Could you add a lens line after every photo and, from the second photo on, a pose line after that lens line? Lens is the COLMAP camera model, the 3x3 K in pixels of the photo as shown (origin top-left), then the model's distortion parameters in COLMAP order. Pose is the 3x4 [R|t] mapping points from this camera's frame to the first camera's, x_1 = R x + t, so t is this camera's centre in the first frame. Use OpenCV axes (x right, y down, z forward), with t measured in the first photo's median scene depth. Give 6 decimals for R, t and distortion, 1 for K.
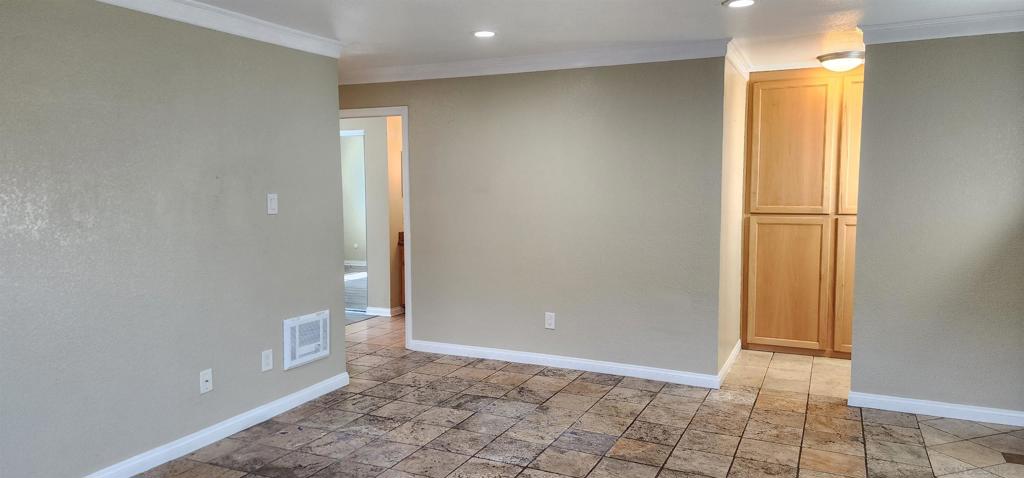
lens RADIAL K [[681.1, 0, 512.0], [0, 681.1, 239.0], [0, 0, 1]] dist [0.054104, -0.002526]
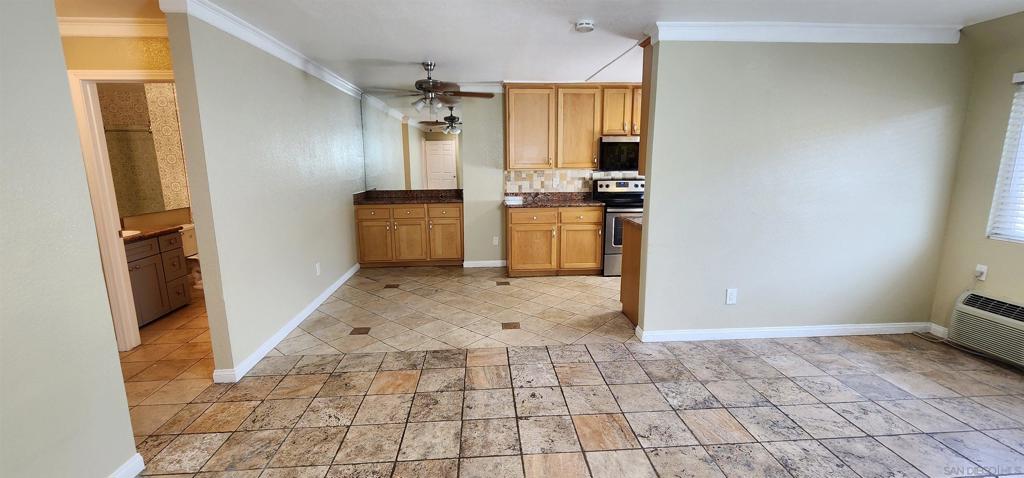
lens RADIAL K [[419.6, 0, 511.8], [0, 419.6, 232.9], [0, 0, 1]] dist [-0.003340, -0.000138]
pose [[-0.491652, -0.142459, 0.859060, -0.224809], [0.079237, 0.975115, 0.207054, -0.074623], [-0.867179, 0.169868, -0.468129, 0.928008]]
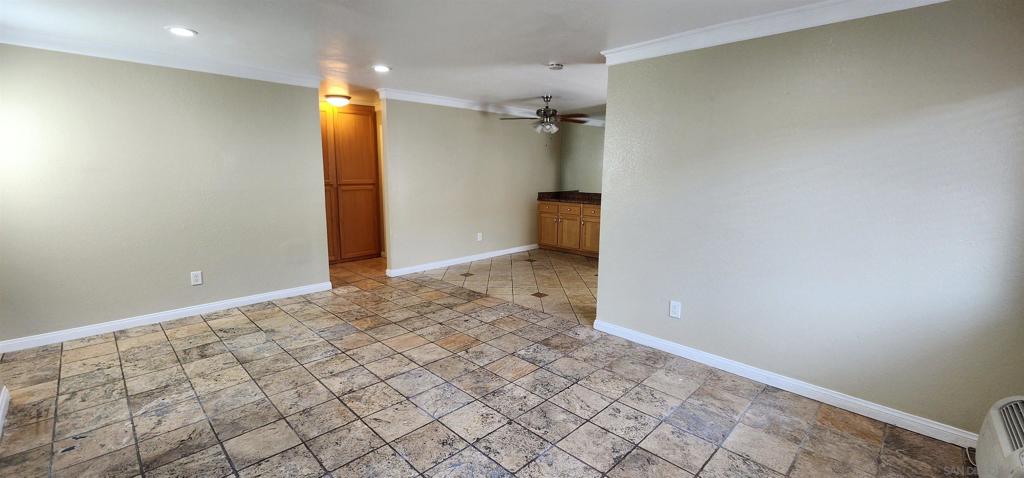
lens RADIAL K [[419.6, 0, 511.8], [0, 419.6, 232.9], [0, 0, 1]] dist [-0.003340, -0.000138]
pose [[0.325260, -0.137117, 0.935631, -0.558000], [0.068388, 0.990251, 0.121348, -0.016252], [-0.943149, 0.024516, 0.331466, 0.259247]]
